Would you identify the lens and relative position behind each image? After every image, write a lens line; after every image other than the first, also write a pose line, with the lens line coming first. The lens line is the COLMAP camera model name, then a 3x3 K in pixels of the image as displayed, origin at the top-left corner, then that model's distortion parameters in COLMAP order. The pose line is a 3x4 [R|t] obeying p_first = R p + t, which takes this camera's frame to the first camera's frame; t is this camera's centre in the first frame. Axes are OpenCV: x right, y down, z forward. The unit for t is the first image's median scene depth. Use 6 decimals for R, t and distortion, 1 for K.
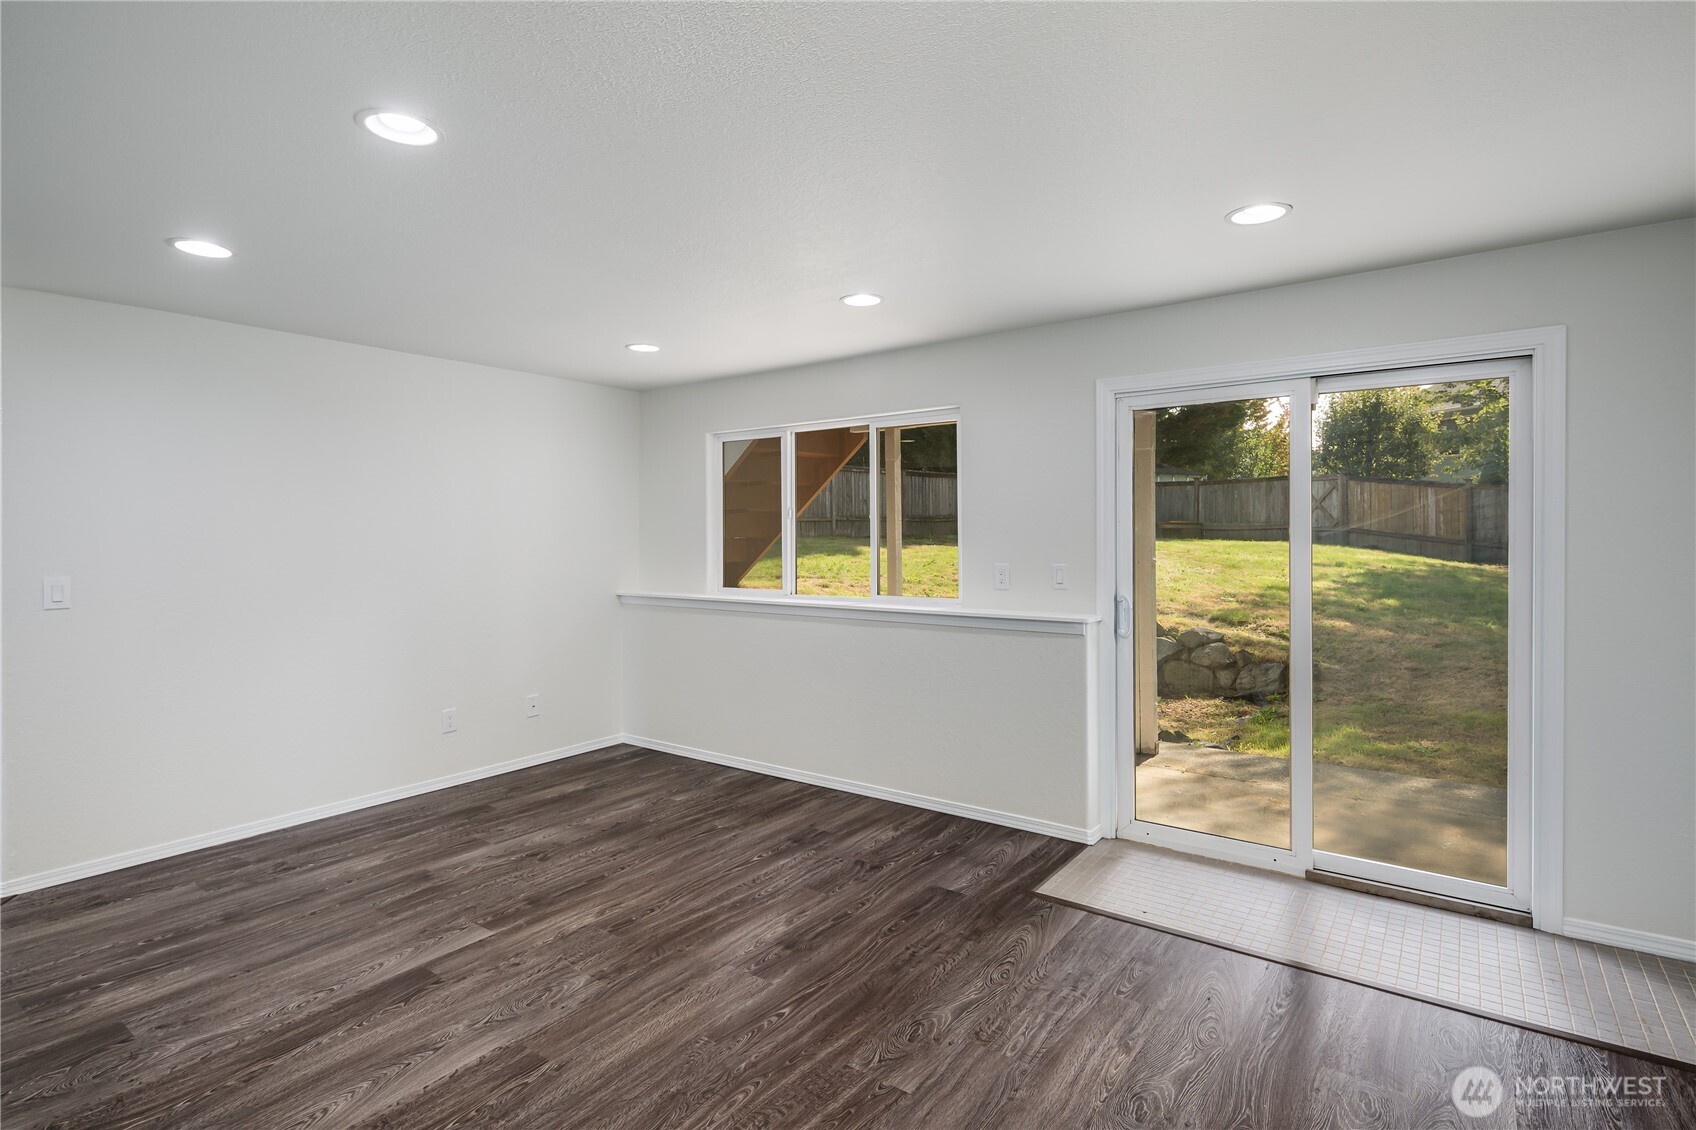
lens RADIAL K [[833.3, 0, 840.9], [0, 833.3, 544.6], [0, 0, 1]] dist [0.007992, -0.005991]
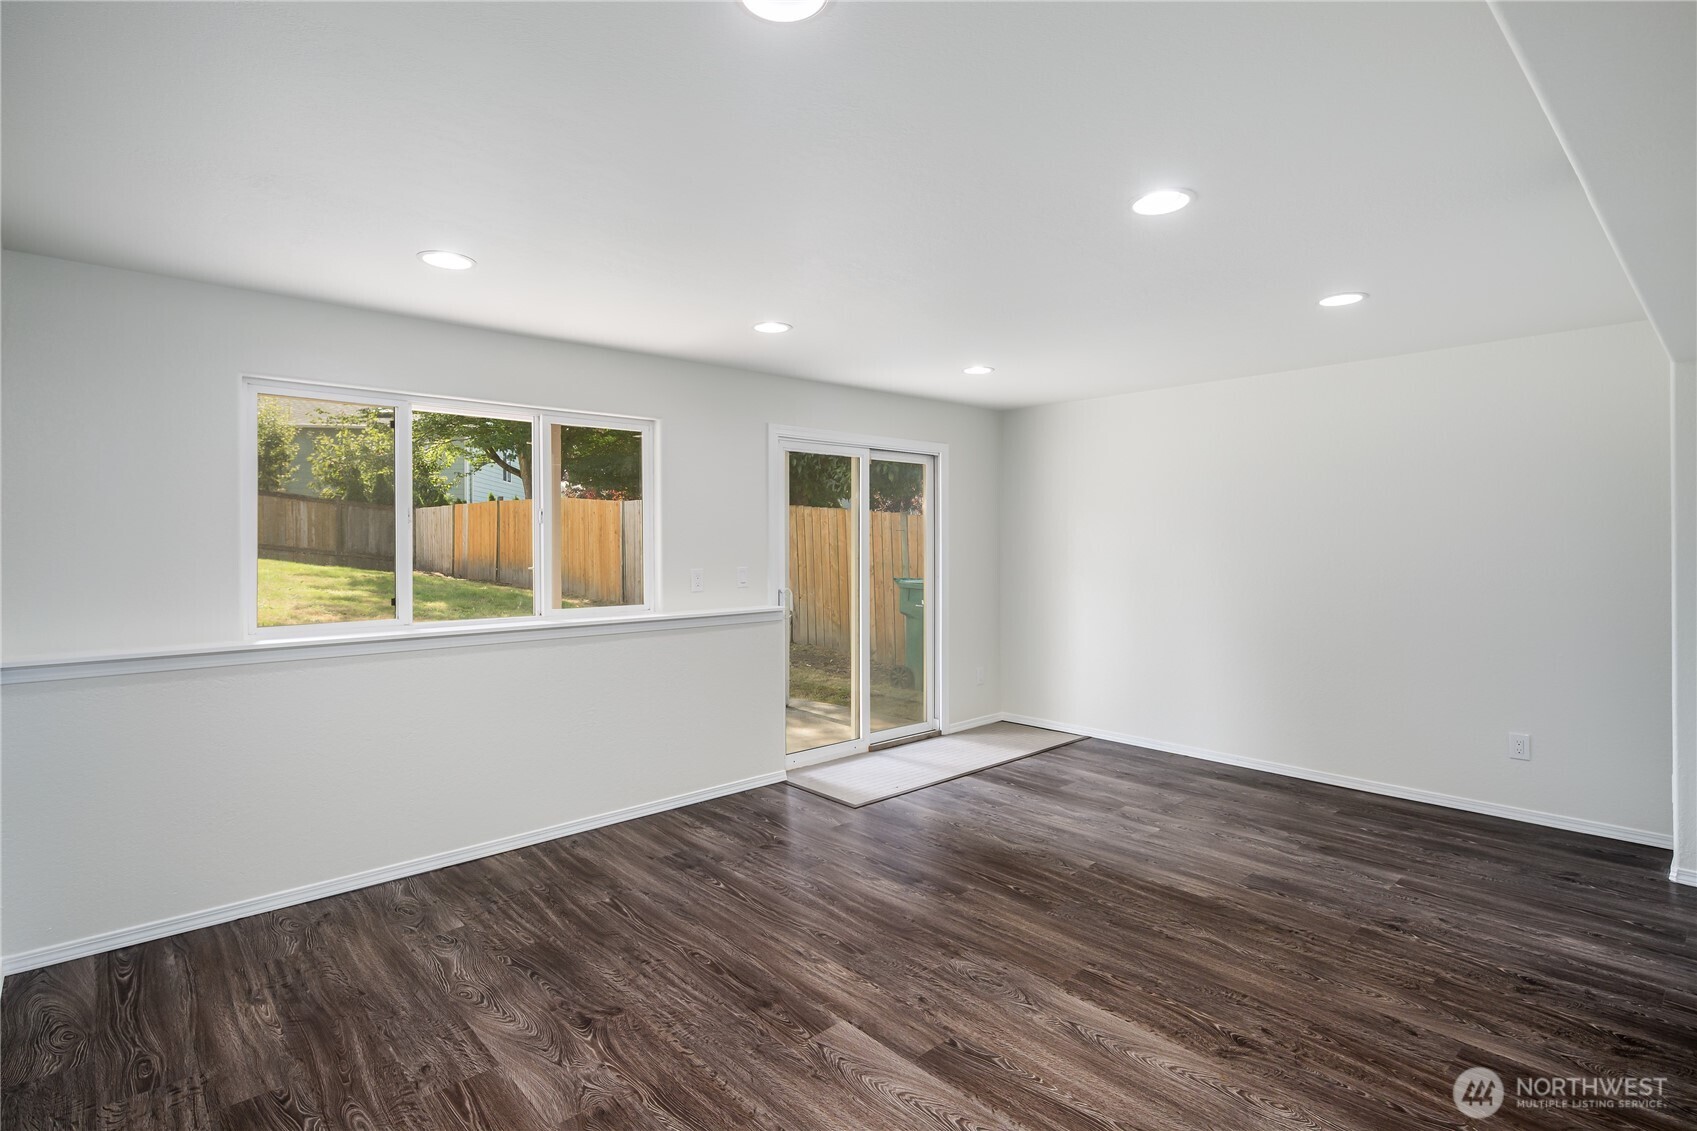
lens RADIAL K [[833.8, 0, 841.4], [0, 833.8, 545.1], [0, 0, 1]] dist [0.007992, -0.005991]
pose [[0.194651, 0.000252, 0.980873, -1.012155], [0.014205, 0.999894, -0.003076, -0.002916], [-0.980770, 0.014532, 0.194627, 0.687680]]
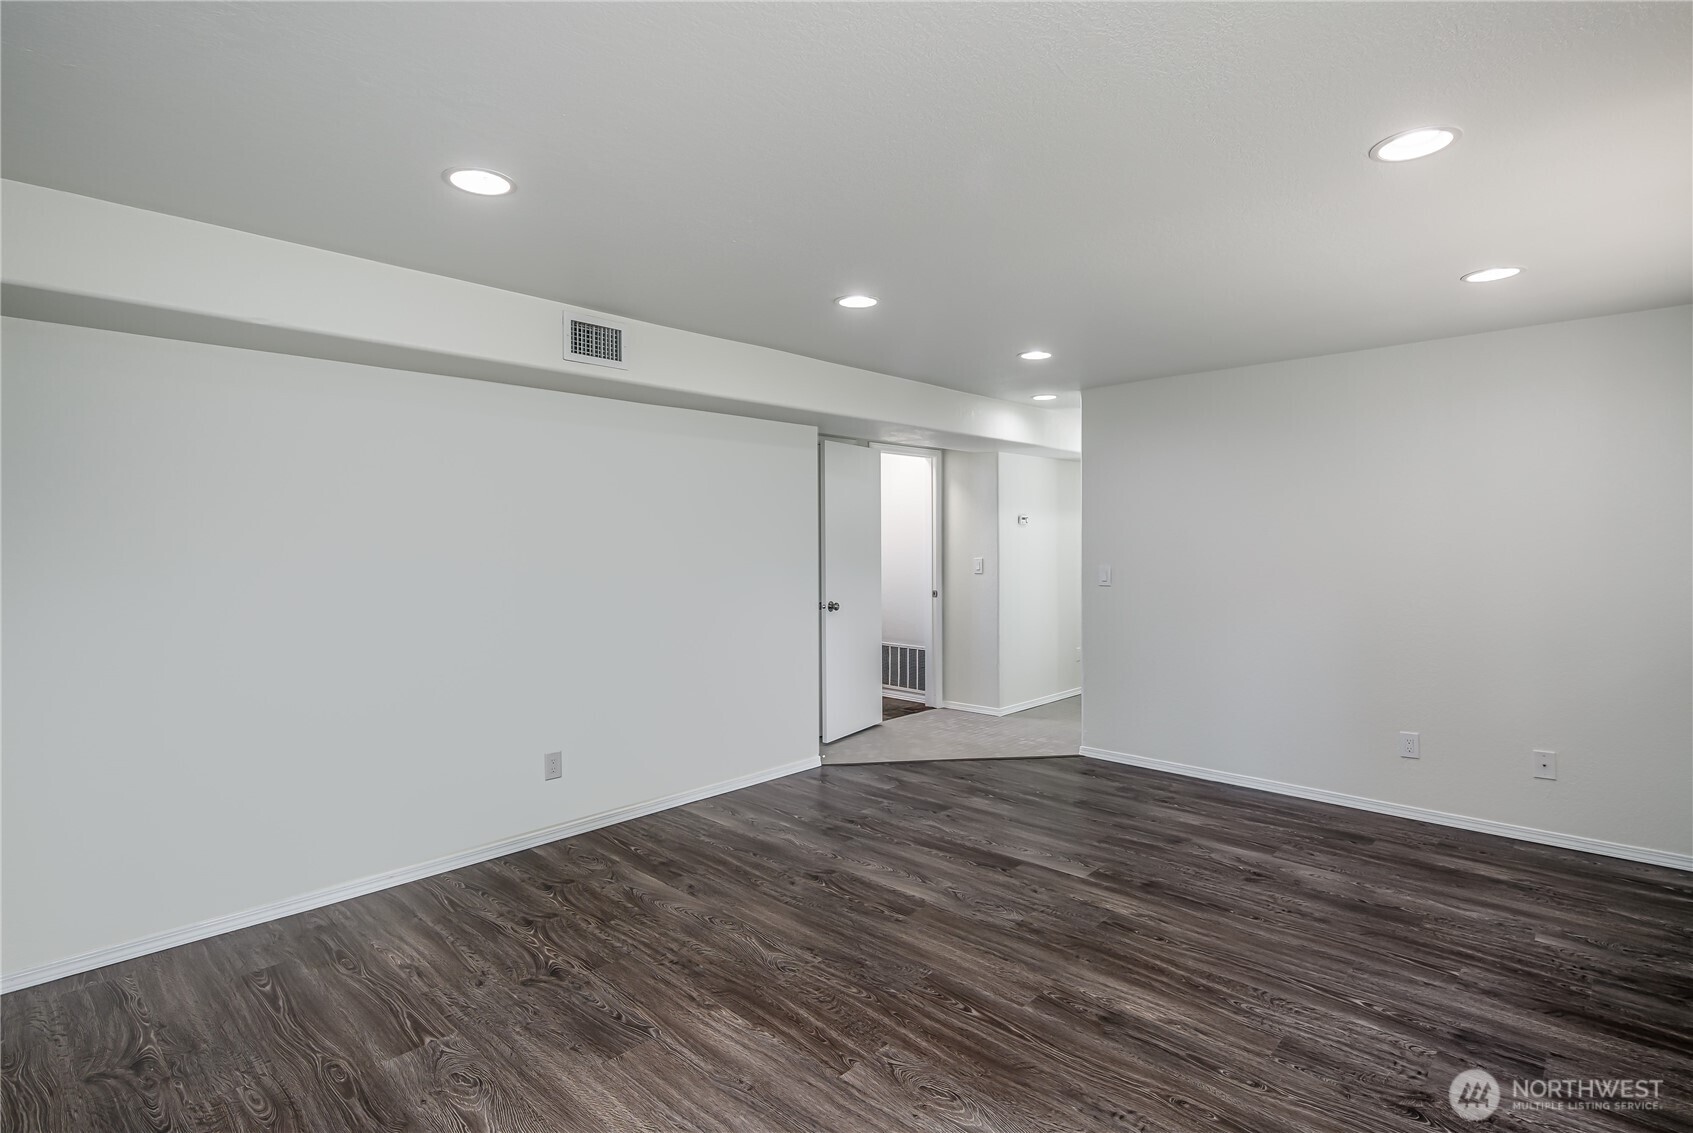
lens RADIAL K [[831.8, 0, 839.4], [0, 831.8, 546.2], [0, 0, 1]] dist [0.007992, -0.005991]
pose [[-0.122871, 0.010555, -0.992367, 0.653255], [-0.007572, 0.999904, 0.011572, -0.011859], [0.992394, 0.008936, -0.122779, 0.658491]]
